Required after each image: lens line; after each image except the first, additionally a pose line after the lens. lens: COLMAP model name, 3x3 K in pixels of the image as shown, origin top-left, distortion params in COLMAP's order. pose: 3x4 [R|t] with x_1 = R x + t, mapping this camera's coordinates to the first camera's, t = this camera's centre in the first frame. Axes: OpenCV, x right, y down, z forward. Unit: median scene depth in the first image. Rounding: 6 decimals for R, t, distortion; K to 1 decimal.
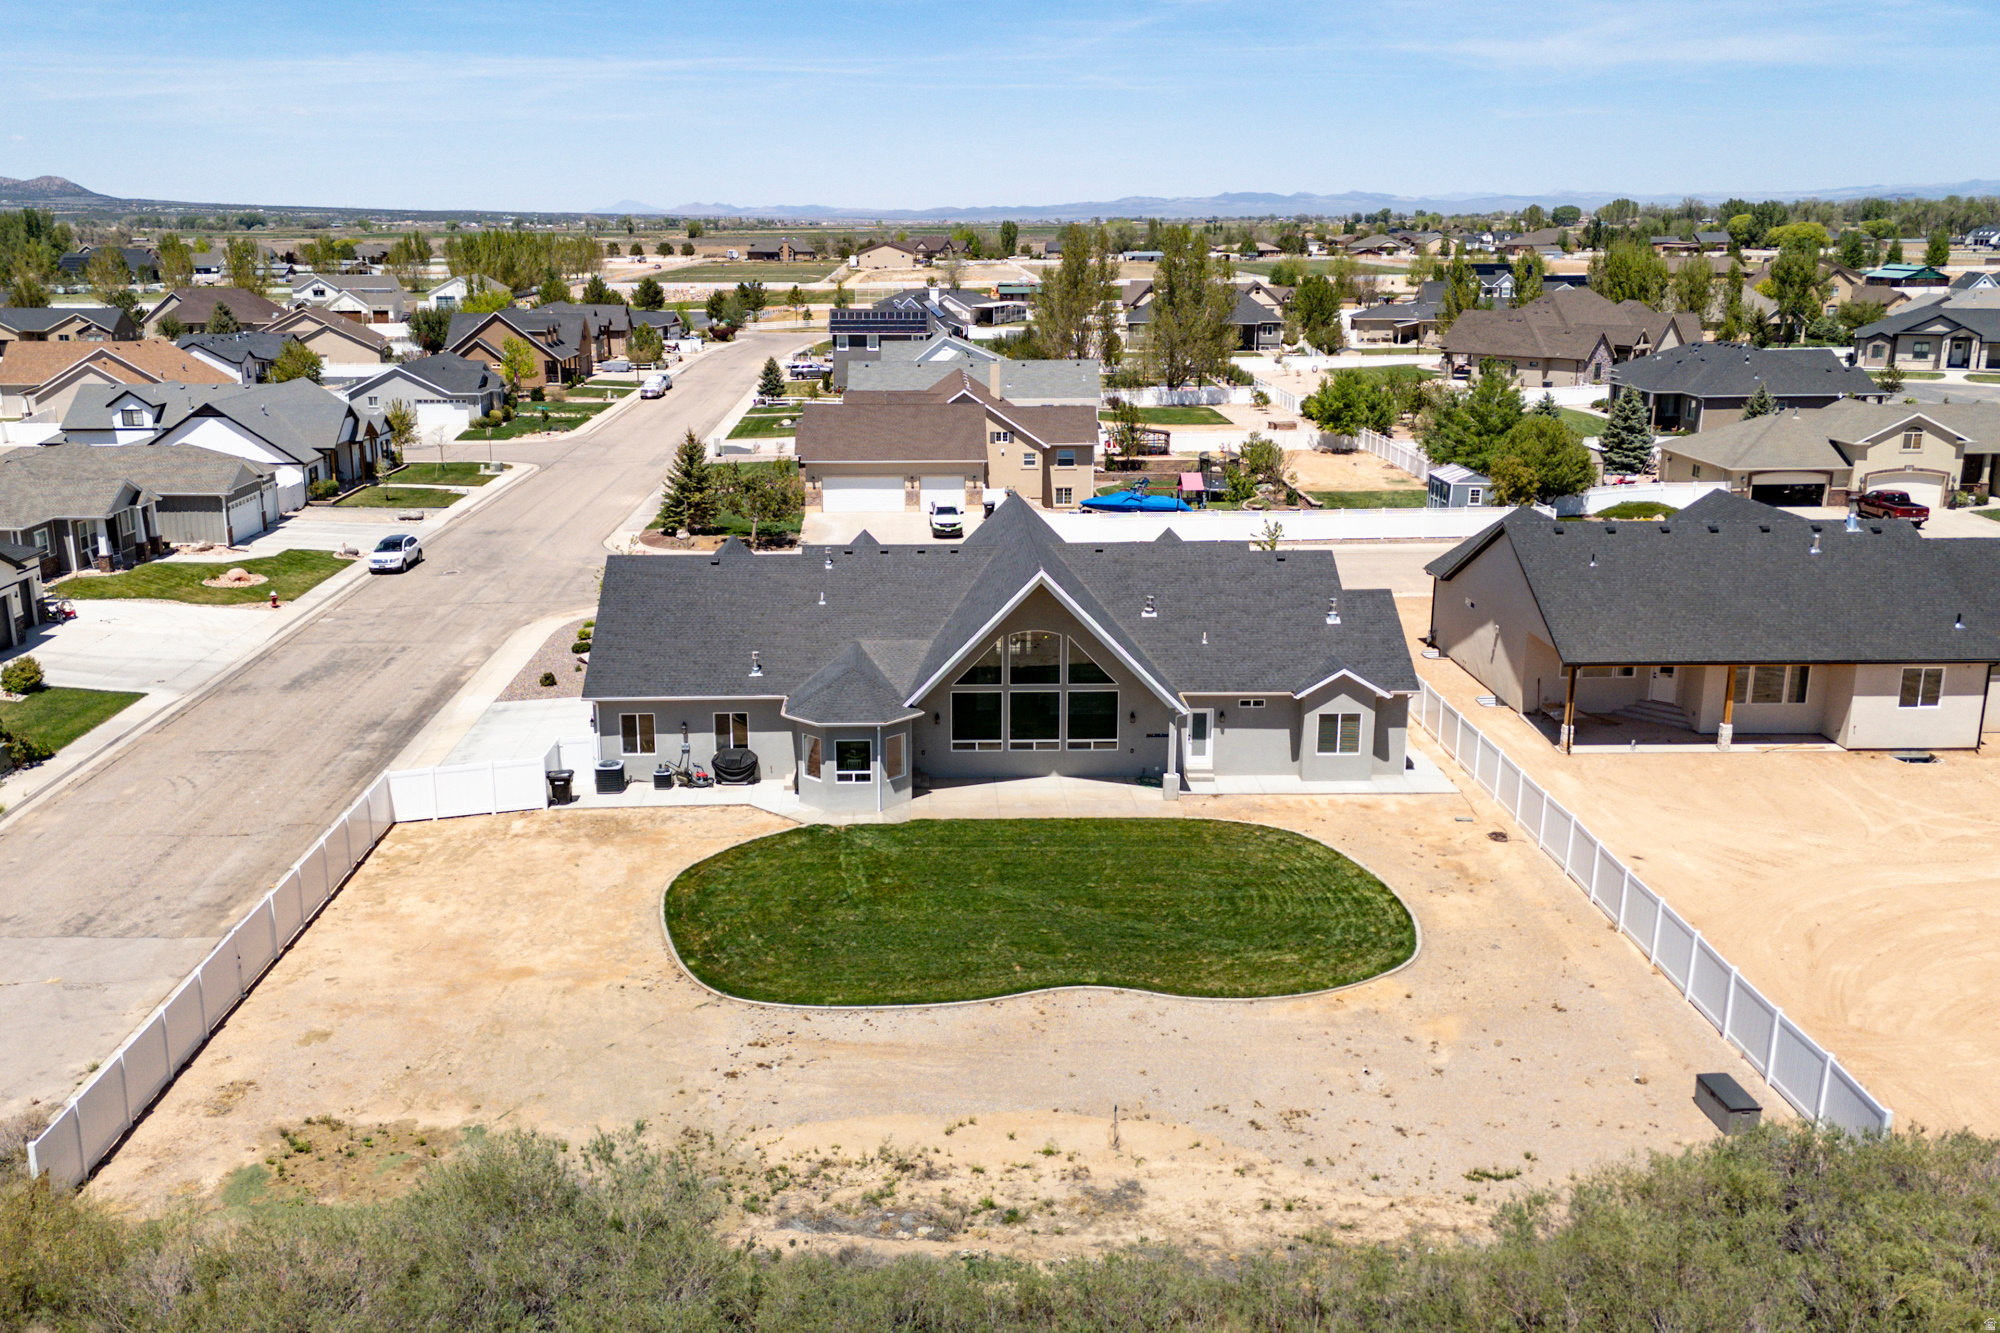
lens RADIAL K [[1726.2, 0, 962.8], [0, 1726.2, 667.6], [0, 0, 1]] dist [0.051357, -0.008606]
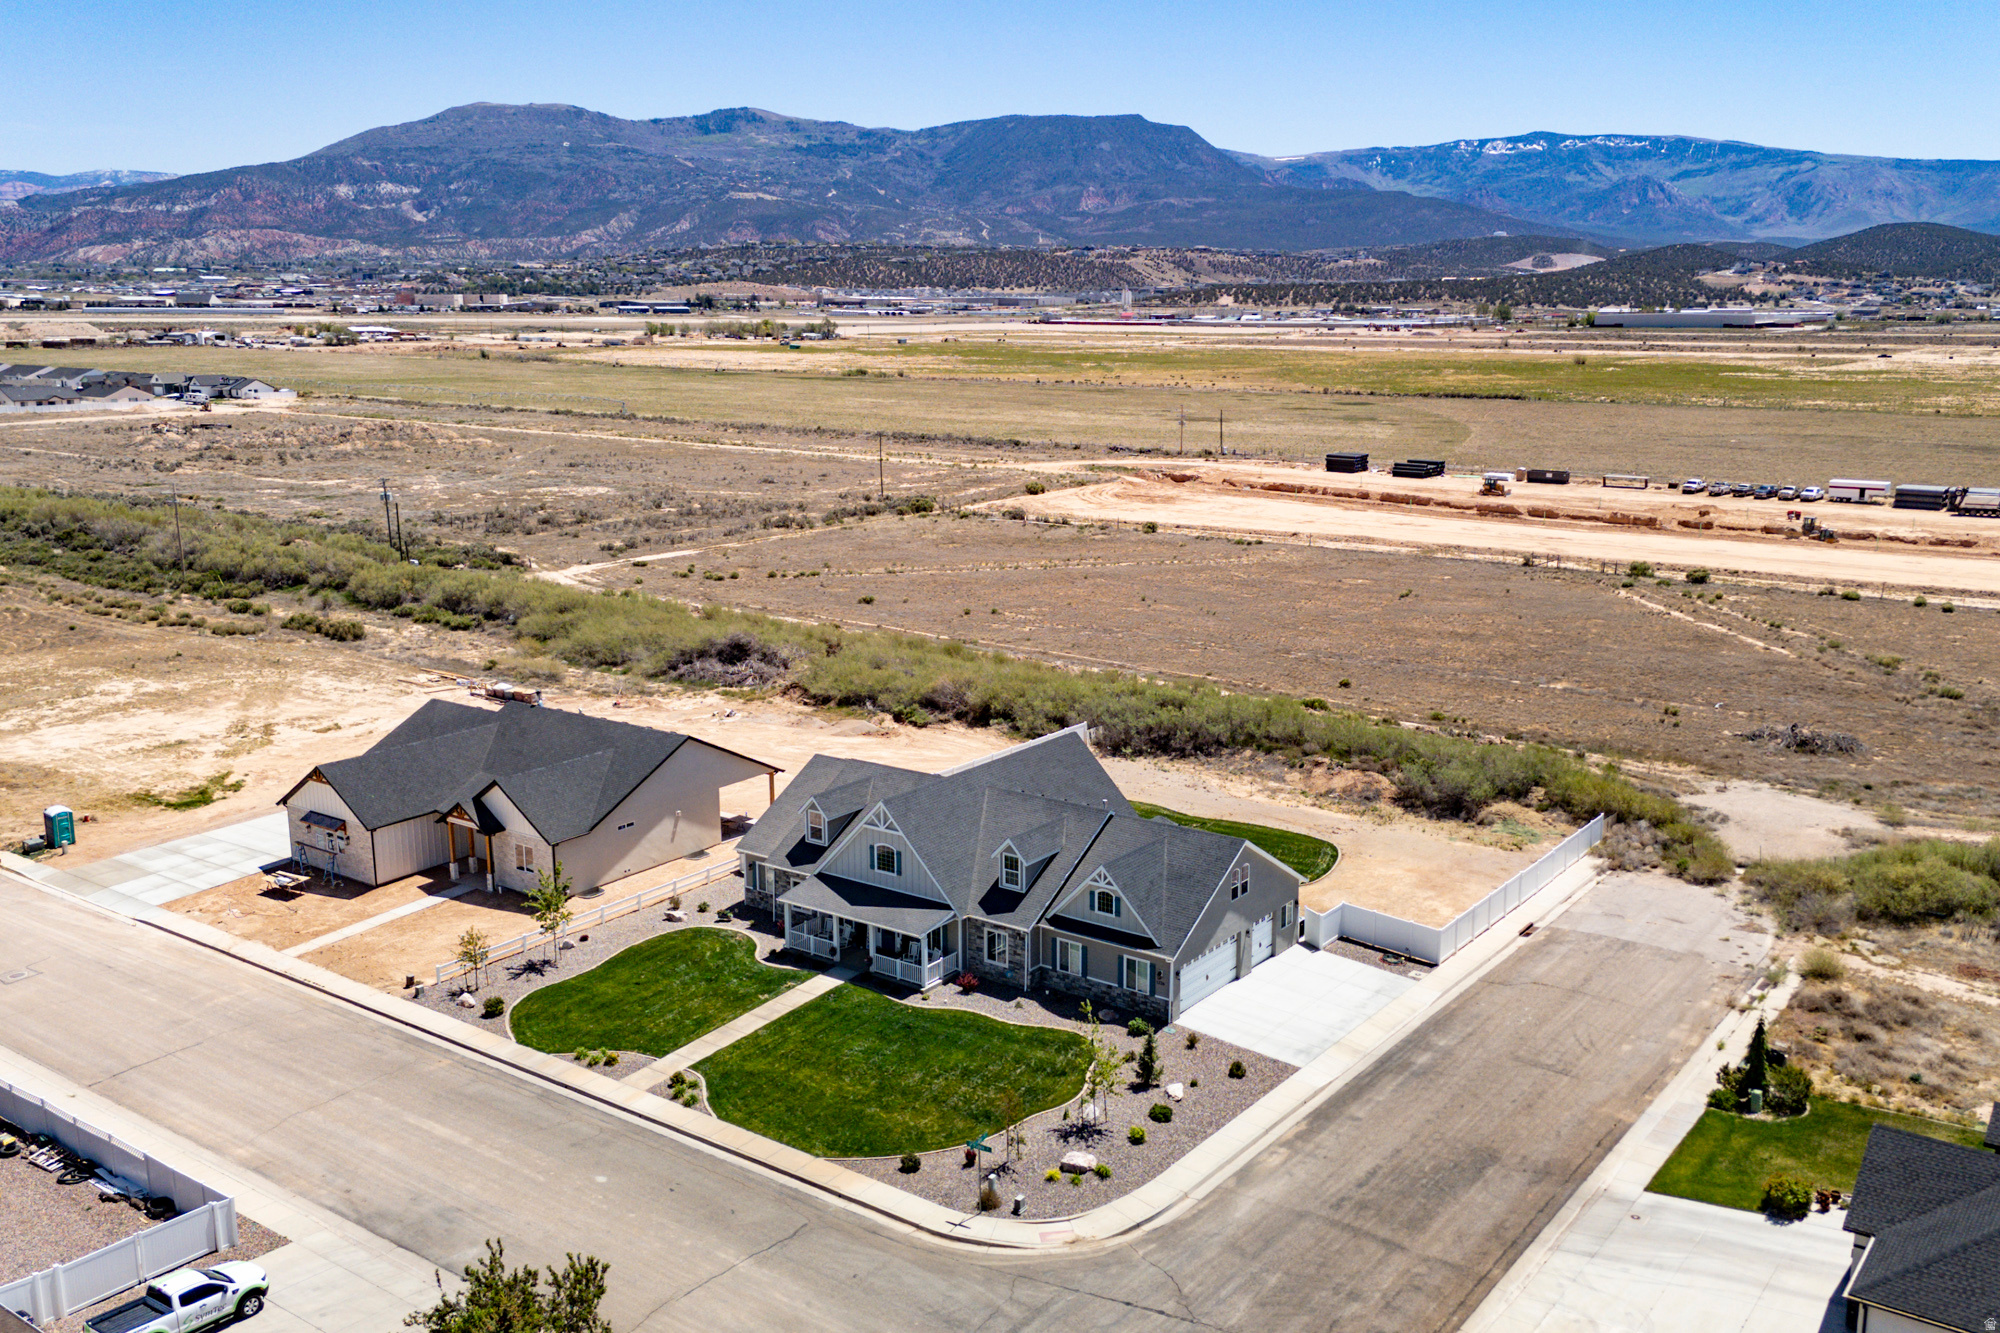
lens RADIAL K [[1778.1, 0, 992.5], [0, 1778.1, 657.0], [0, 0, 1]] dist [0.121473, -0.176831]
pose [[-0.782927, -0.116571, 0.611095, -0.897410], [0.168565, 0.905792, 0.388749, -0.770210], [-0.598842, 0.407371, -0.689519, 2.094703]]
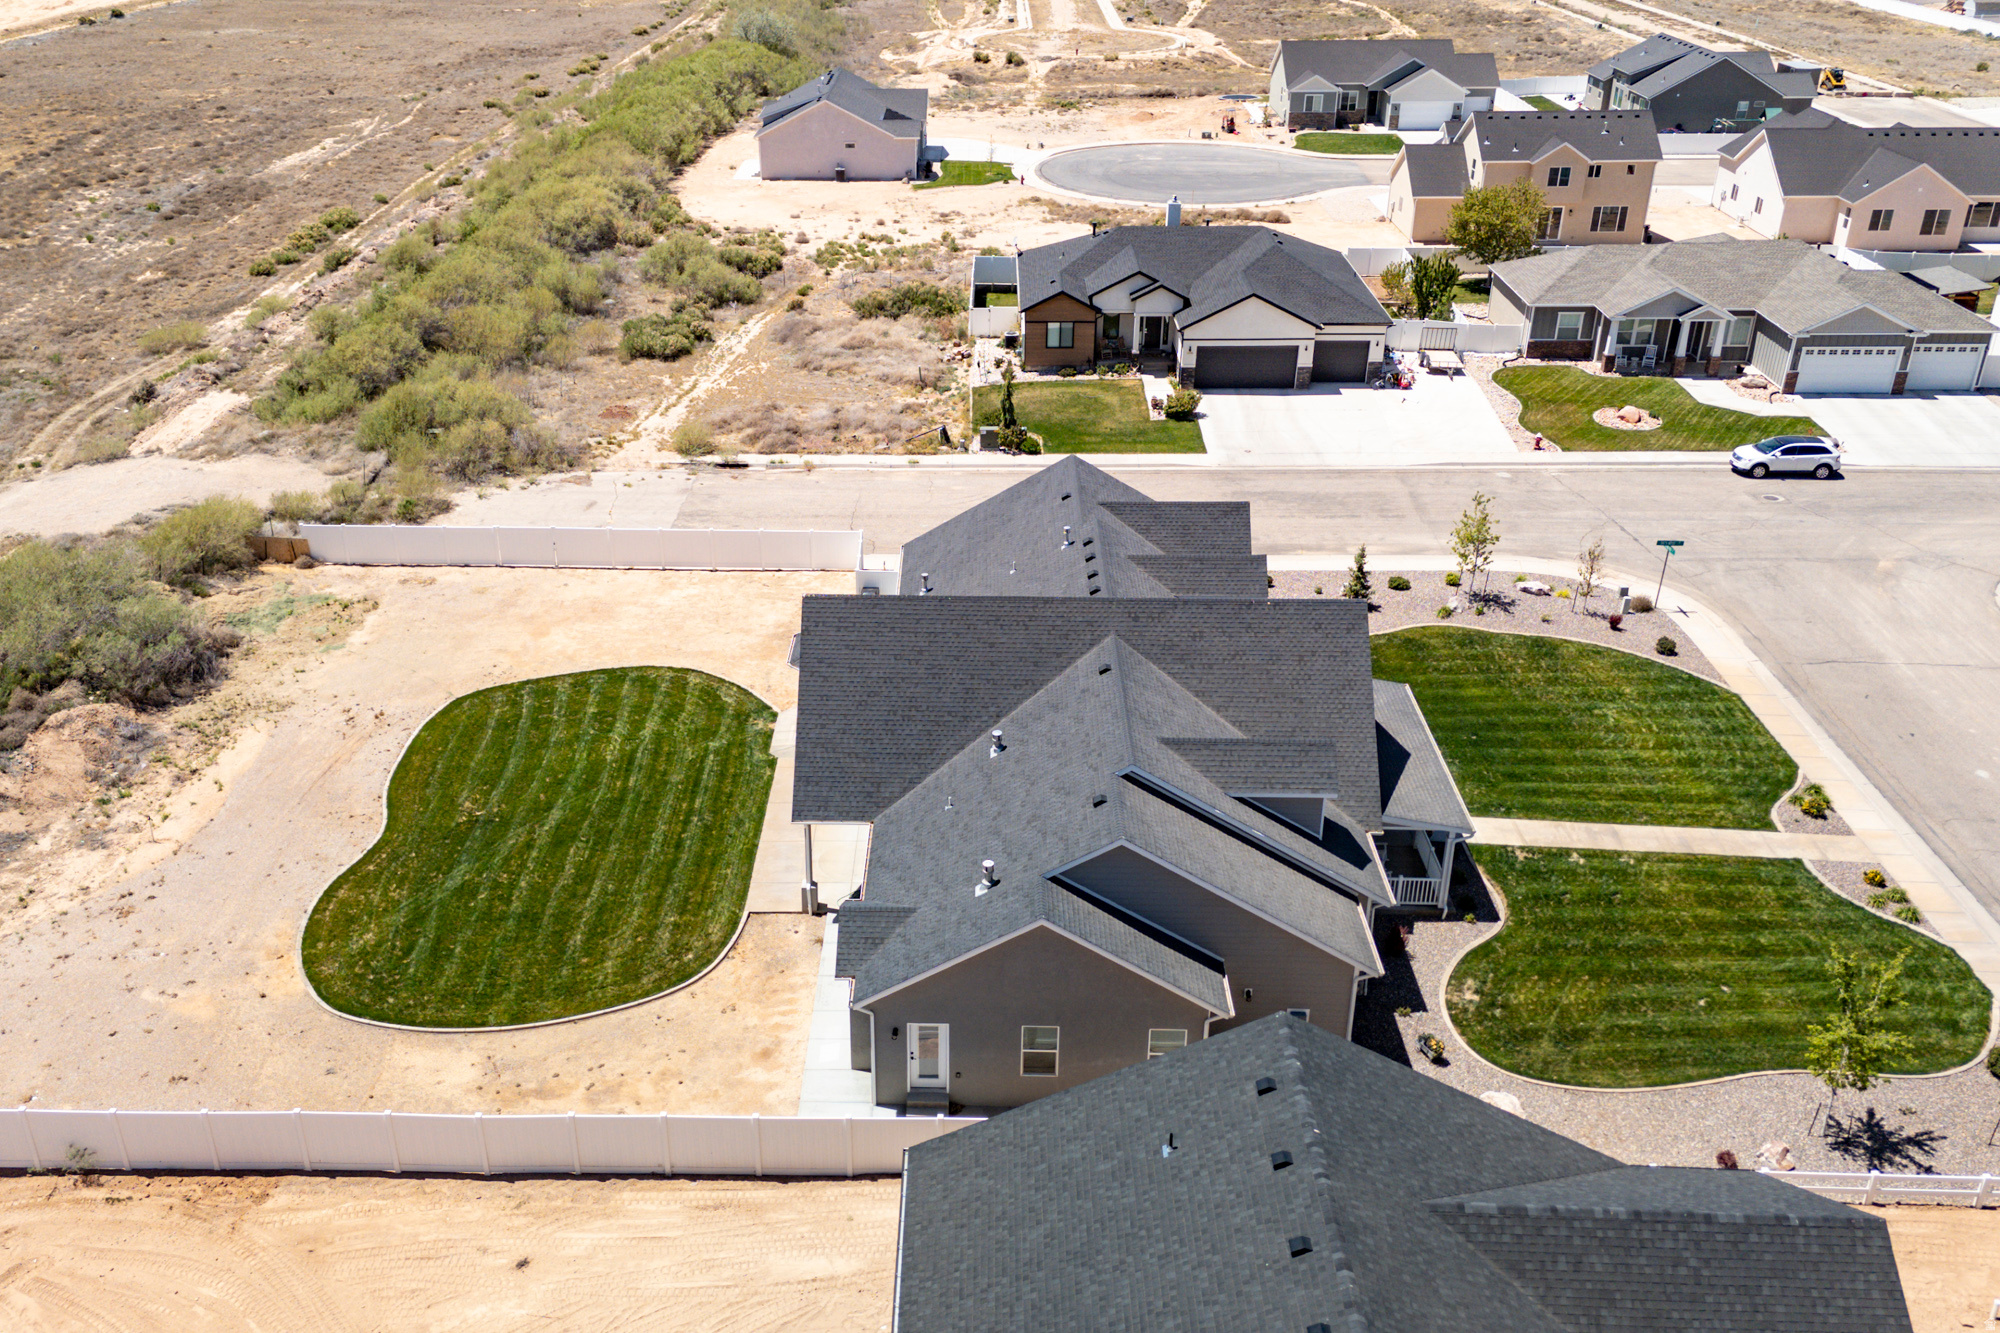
lens RADIAL K [[1726.5, 0, 927.7], [0, 1726.5, 715.9], [0, 0, 1]] dist [0.045387, -0.005221]
pose [[-0.051355, 0.475612, -0.878155, 0.816482], [-0.251777, 0.844746, 0.472242, -0.421389], [0.966422, 0.245351, 0.076367, 0.947271]]
